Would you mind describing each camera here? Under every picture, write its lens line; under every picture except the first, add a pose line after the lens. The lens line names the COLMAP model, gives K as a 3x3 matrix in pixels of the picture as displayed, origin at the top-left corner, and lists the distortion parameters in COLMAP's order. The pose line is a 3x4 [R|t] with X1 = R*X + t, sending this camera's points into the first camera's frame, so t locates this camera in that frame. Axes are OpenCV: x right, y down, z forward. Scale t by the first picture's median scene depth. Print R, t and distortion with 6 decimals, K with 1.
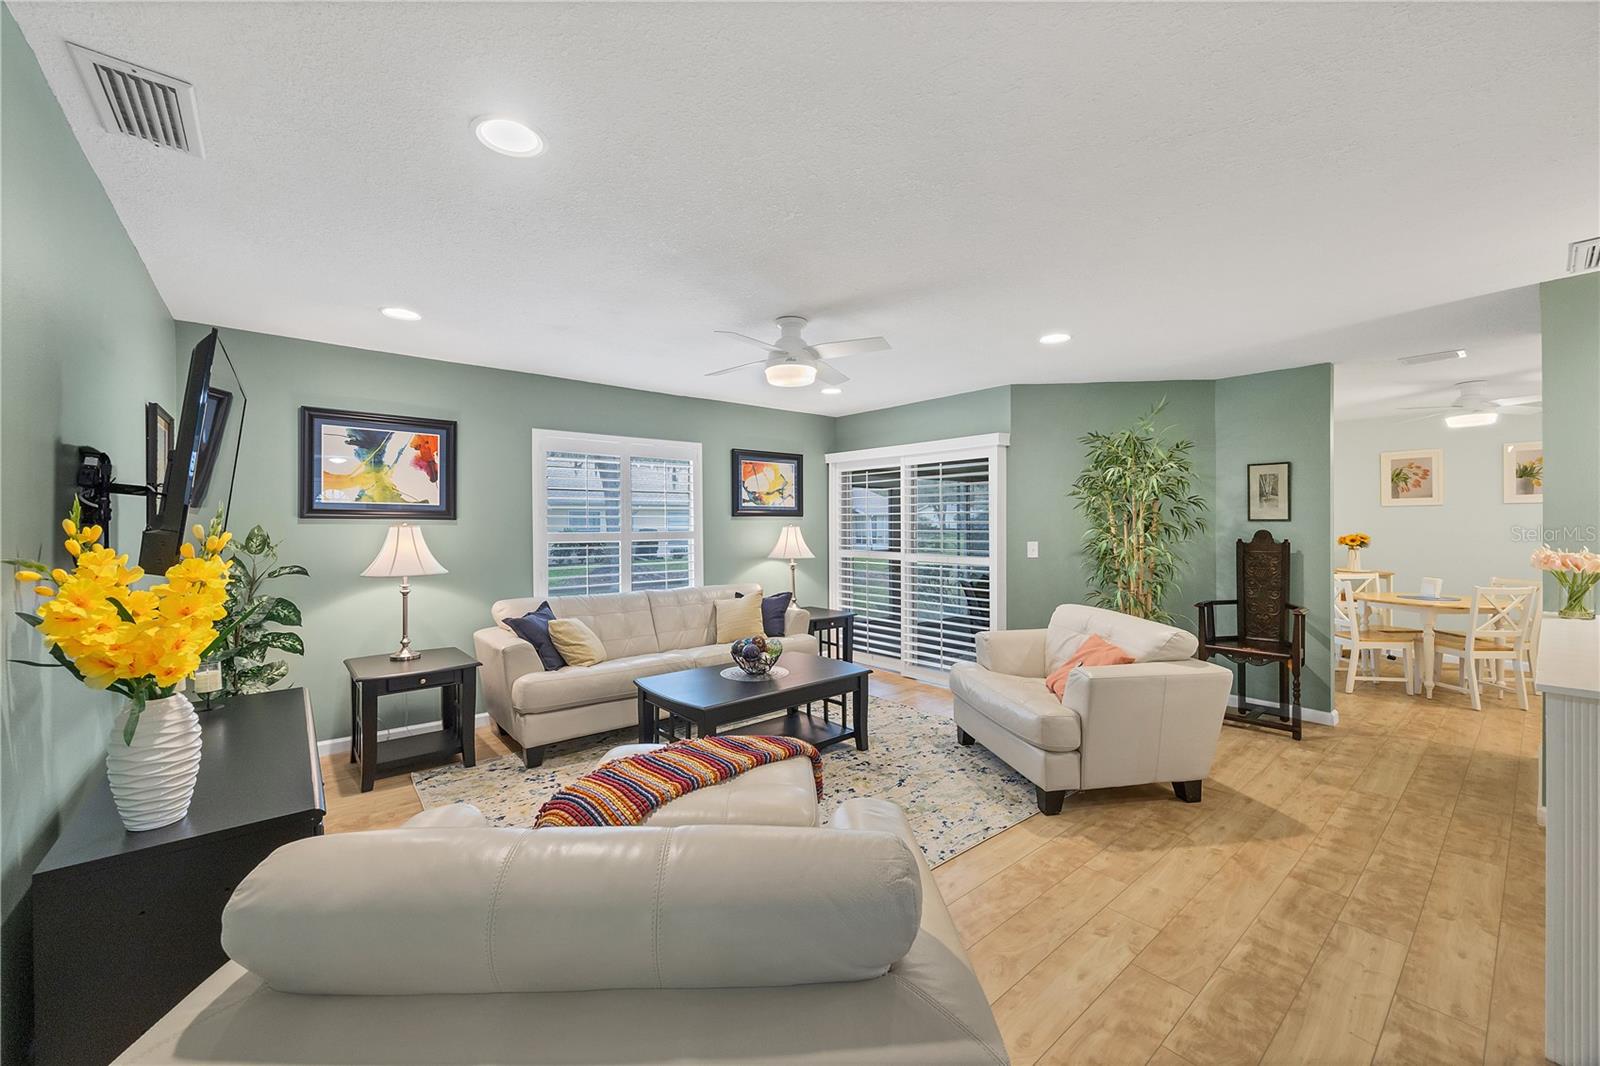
lens RADIAL K [[624.1, 0, 803.3], [0, 624.1, 527.4], [0, 0, 1]] dist [-0.002522, -0.000148]
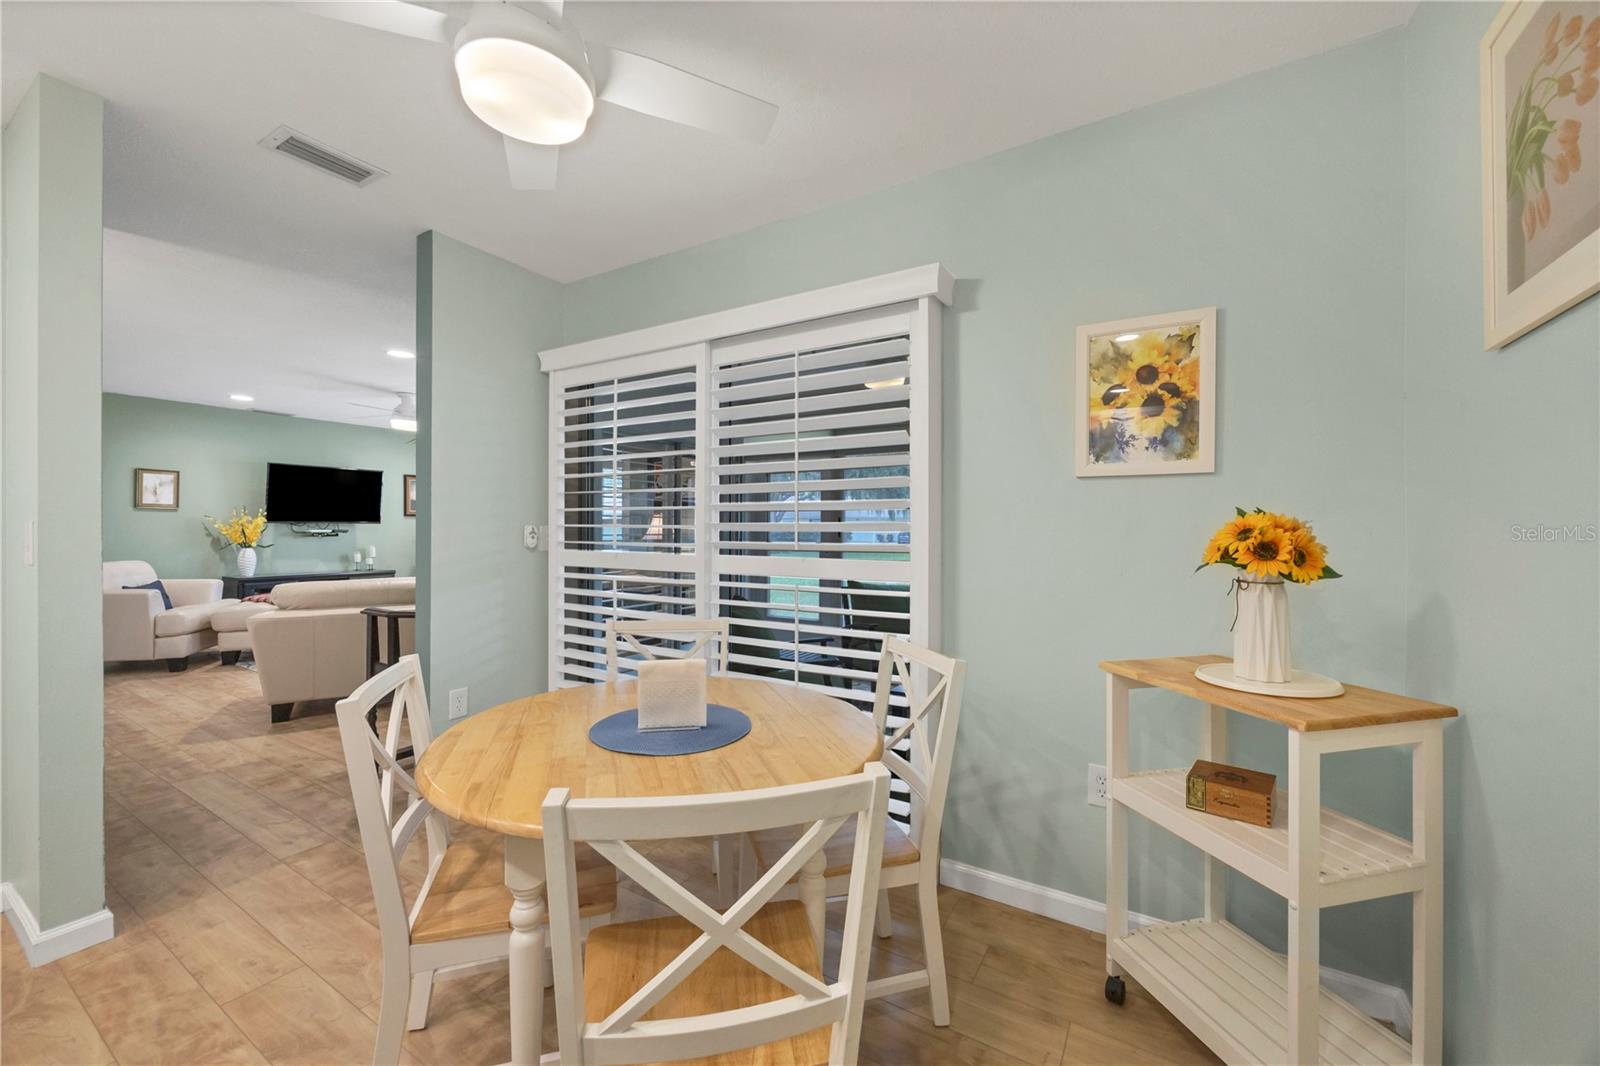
lens RADIAL K [[624.1, 0, 805.5], [0, 624.1, 533.3], [0, 0, 1]] dist [-0.002522, -0.000148]
pose [[0.322194, 0.010975, -0.946610, 1.615274], [-0.012969, 0.999890, 0.007178, 0.027572], [0.946585, 0.009963, 0.322301, 1.200745]]
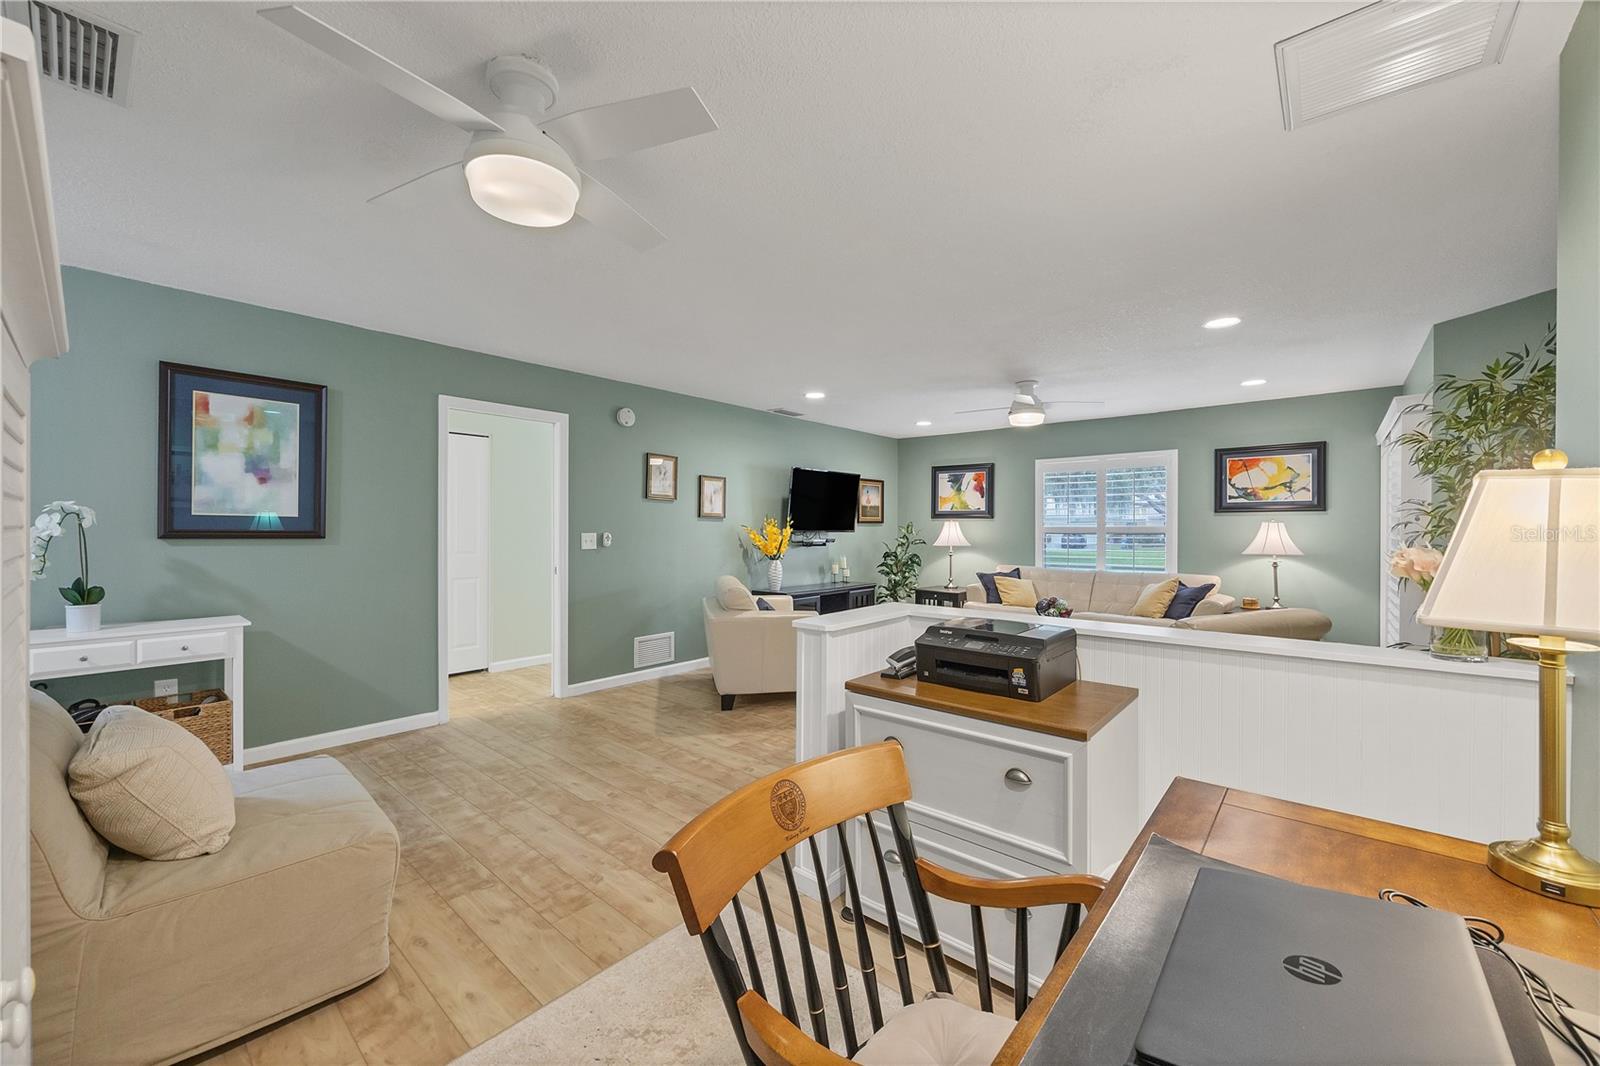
lens RADIAL K [[624.1, 0, 798.6], [0, 624.1, 530.2], [0, 0, 1]] dist [-0.002522, -0.000148]
pose [[0.156654, 0.005059, -0.987641, 1.109113], [-0.008263, 0.999959, 0.003812, 0.019153], [0.987619, 0.007564, 0.156689, 0.177169]]
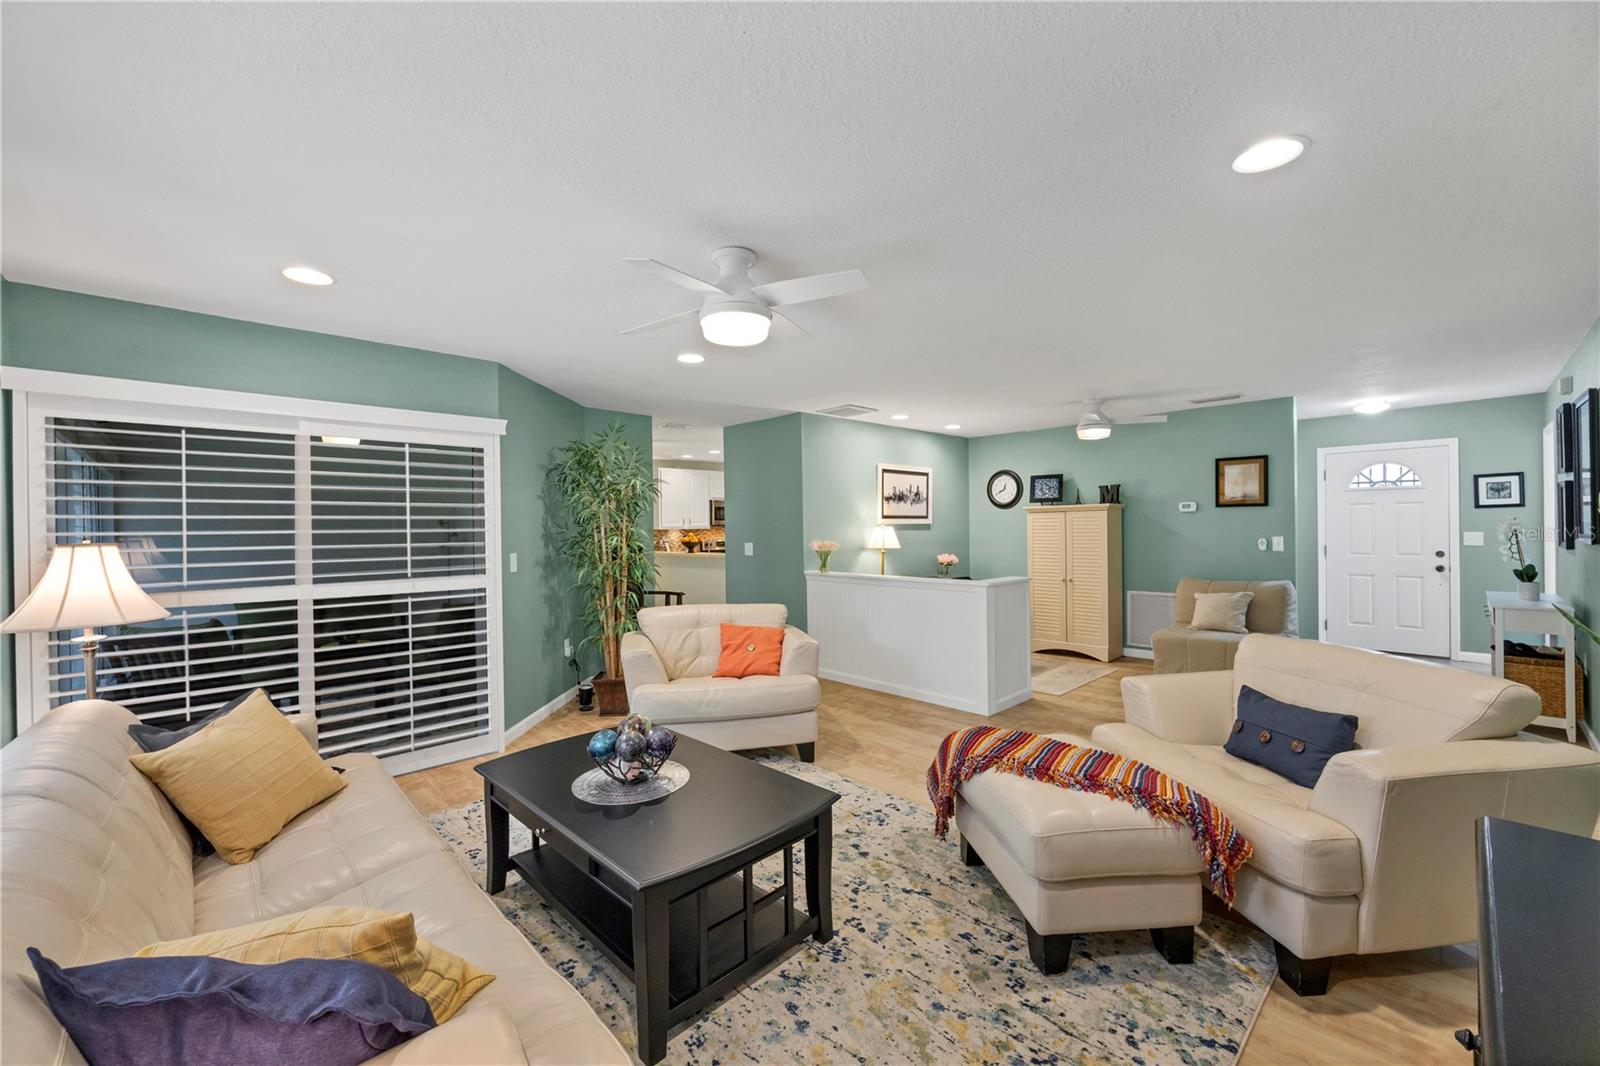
lens RADIAL K [[624.1, 0, 801.1], [0, 624.1, 529.3], [0, 0, 1]] dist [-0.002522, -0.000148]
pose [[-0.063326, 0.000996, 0.997992, -0.607780], [0.019235, 0.999815, 0.000223, -0.002737], [-0.997808, 0.019211, -0.063333, 0.780415]]
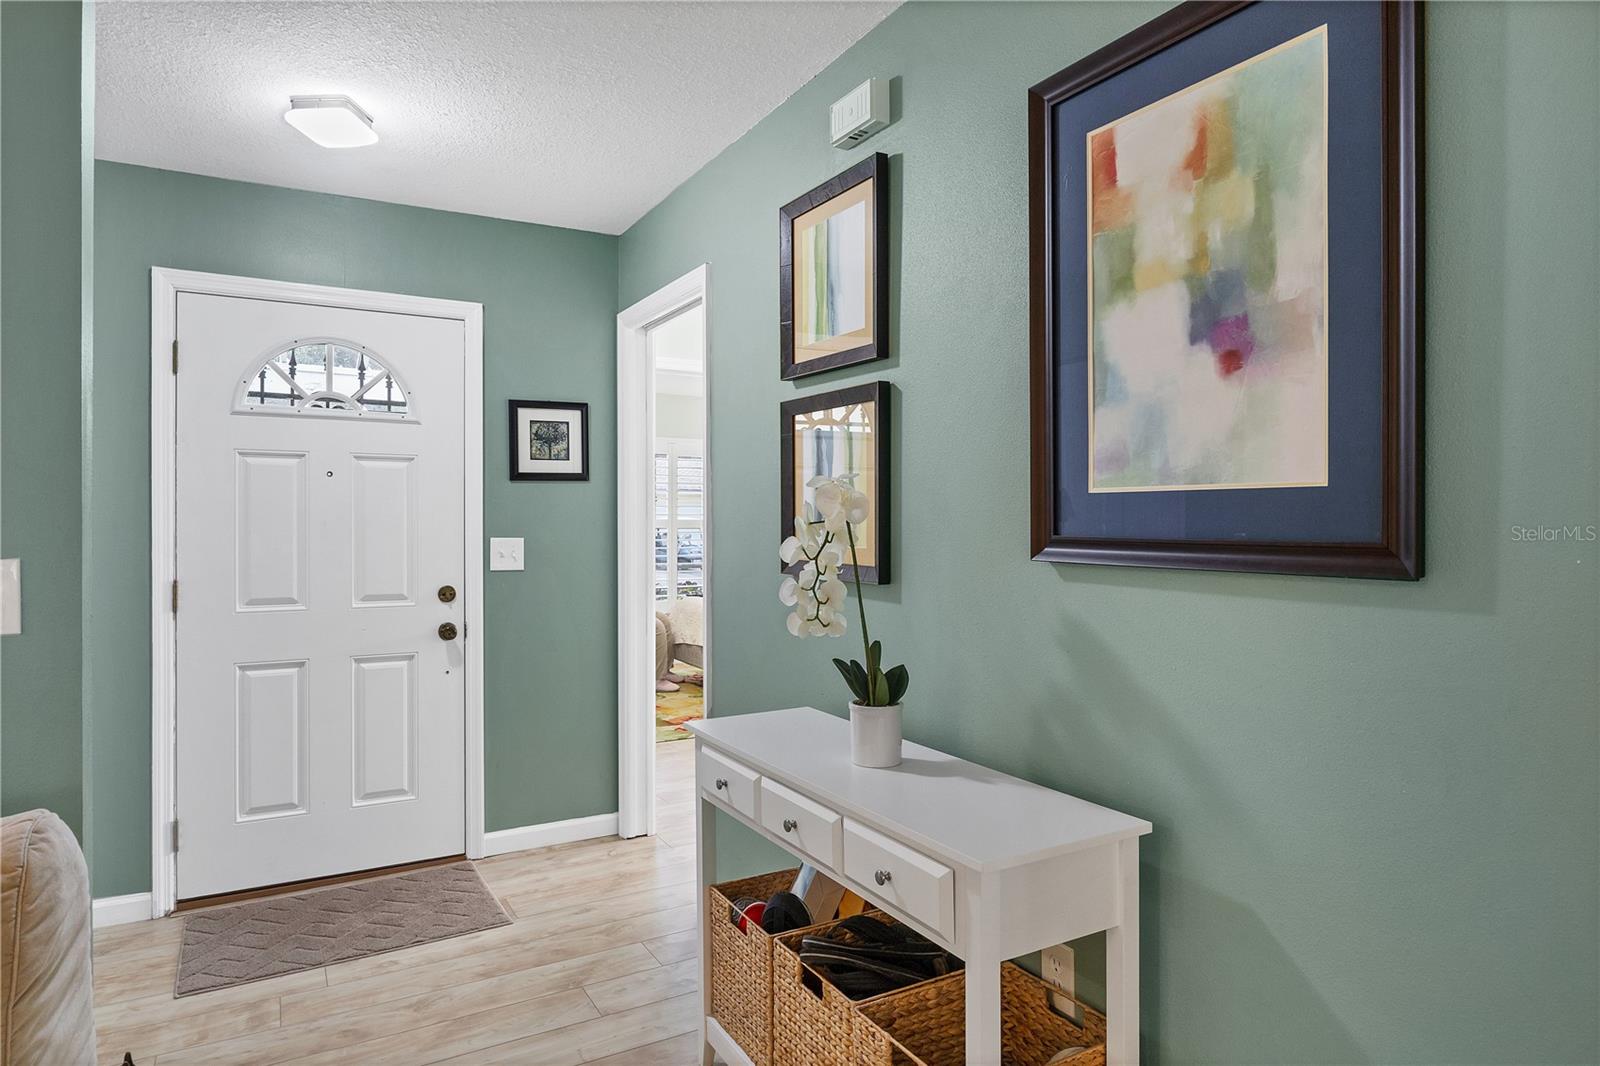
lens RADIAL K [[940.2, 0, 801.5], [0, 940.2, 525.7], [0, 0, 1]] dist [0.000208, -0.001090]
pose [[-0.982311, 0.005040, 0.187191, 0.276724], [0.005696, 0.999979, 0.002967, 0.020820], [-0.187172, 0.003981, -0.982319, -0.025478]]
